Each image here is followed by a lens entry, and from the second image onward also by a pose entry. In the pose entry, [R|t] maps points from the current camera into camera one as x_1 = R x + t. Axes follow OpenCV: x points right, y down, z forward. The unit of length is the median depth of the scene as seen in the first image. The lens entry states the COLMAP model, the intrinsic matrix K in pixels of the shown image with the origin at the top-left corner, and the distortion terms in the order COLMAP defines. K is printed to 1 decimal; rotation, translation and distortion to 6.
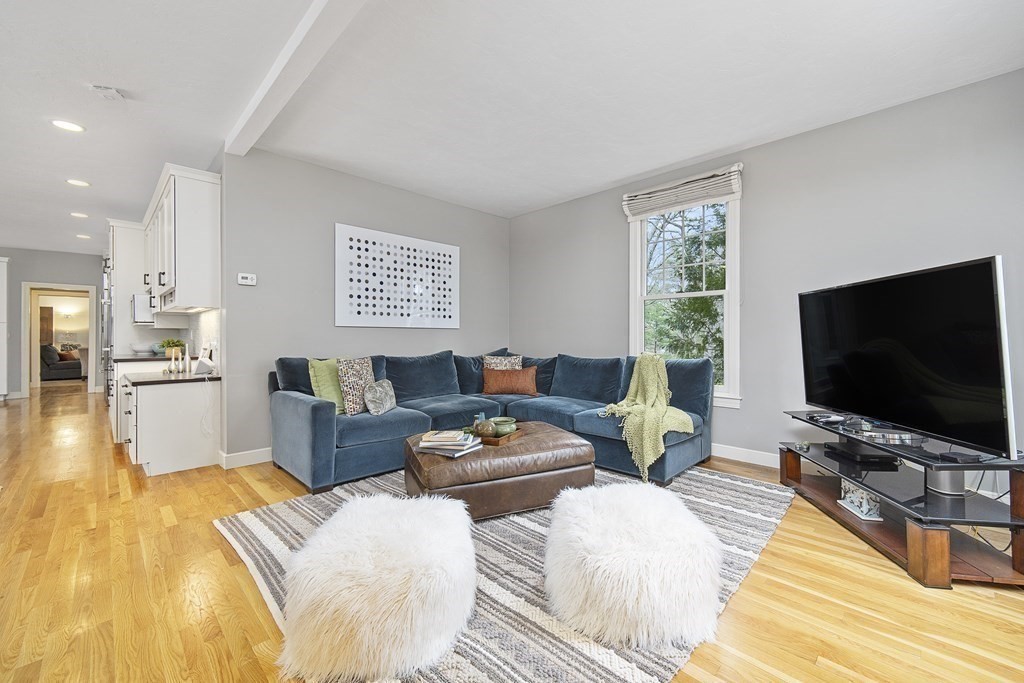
lens RADIAL K [[408.3, 0, 508.4], [0, 408.3, 338.9], [0, 0, 1]] dist [0.002651, 0.000452]
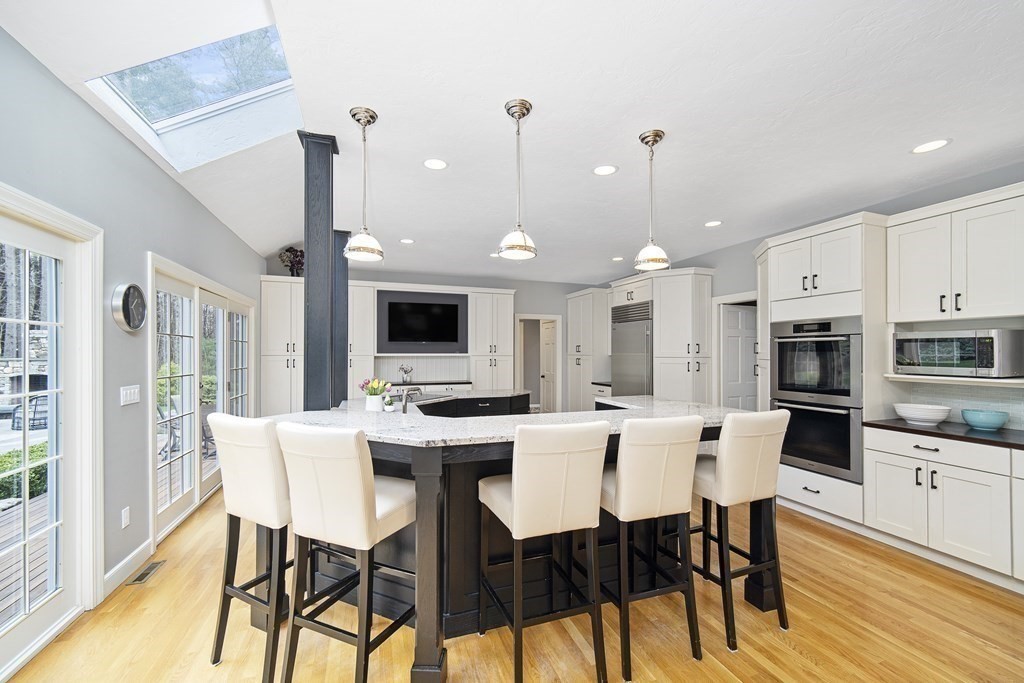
lens RADIAL K [[408.3, 0, 520.9], [0, 408.3, 350.3], [0, 0, 1]] dist [0.002651, 0.000452]
pose [[0.906009, -0.001837, -0.423254, -1.438599], [-0.000373, 0.999987, -0.005140, -0.085546], [0.423258, 0.004815, 0.905996, 0.213186]]
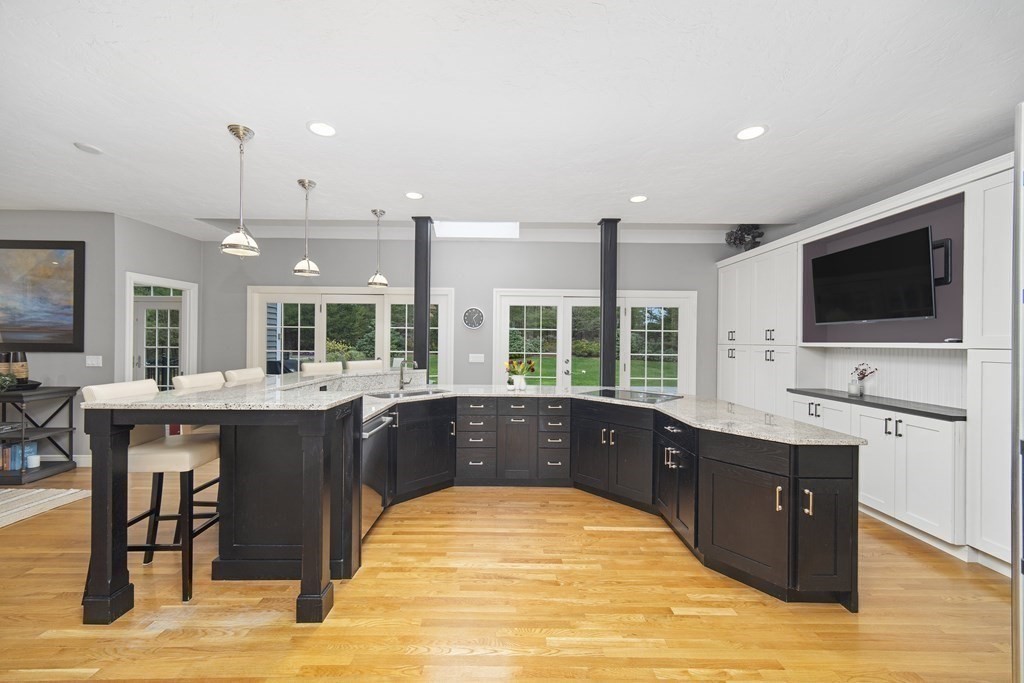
lens RADIAL K [[408.3, 0, 509.2], [0, 408.3, 336.6], [0, 0, 1]] dist [0.002651, 0.000452]
pose [[-0.704506, -0.016625, -0.709503, -1.362474], [-0.011855, 0.999862, -0.011658, -0.073819], [0.709599, 0.000198, -0.704606, 1.624795]]
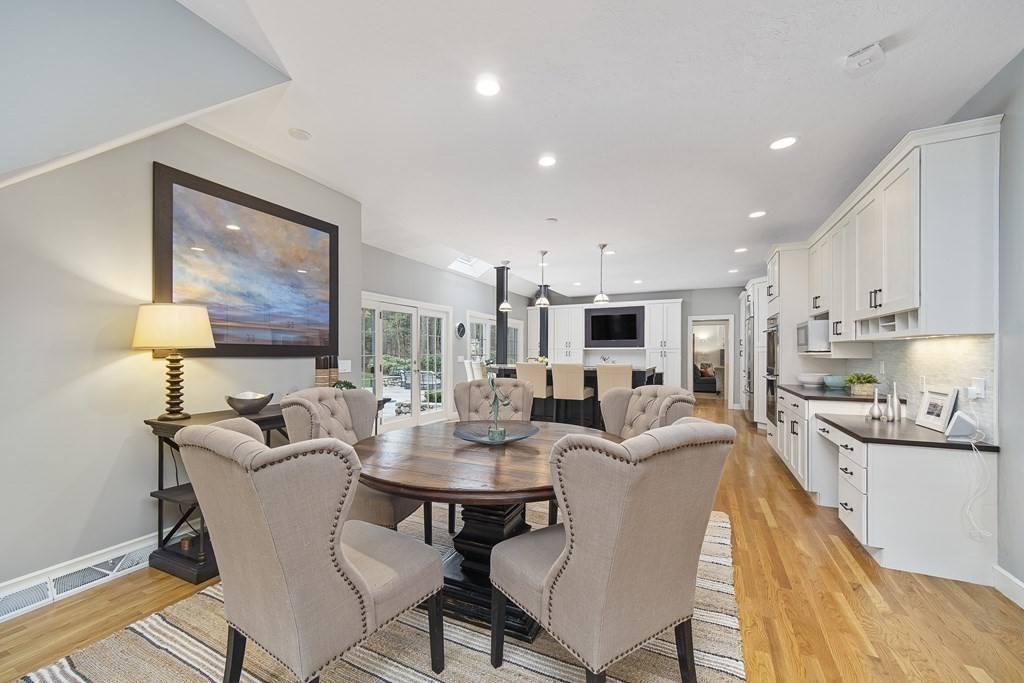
lens RADIAL K [[408.3, 0, 507.0], [0, 408.3, 351.6], [0, 0, 1]] dist [0.002651, 0.000452]
pose [[0.329173, -0.005636, -0.944253, -0.322697], [-0.002650, 0.999973, -0.006893, -0.036822], [0.944266, 0.004771, 0.329149, 0.092369]]
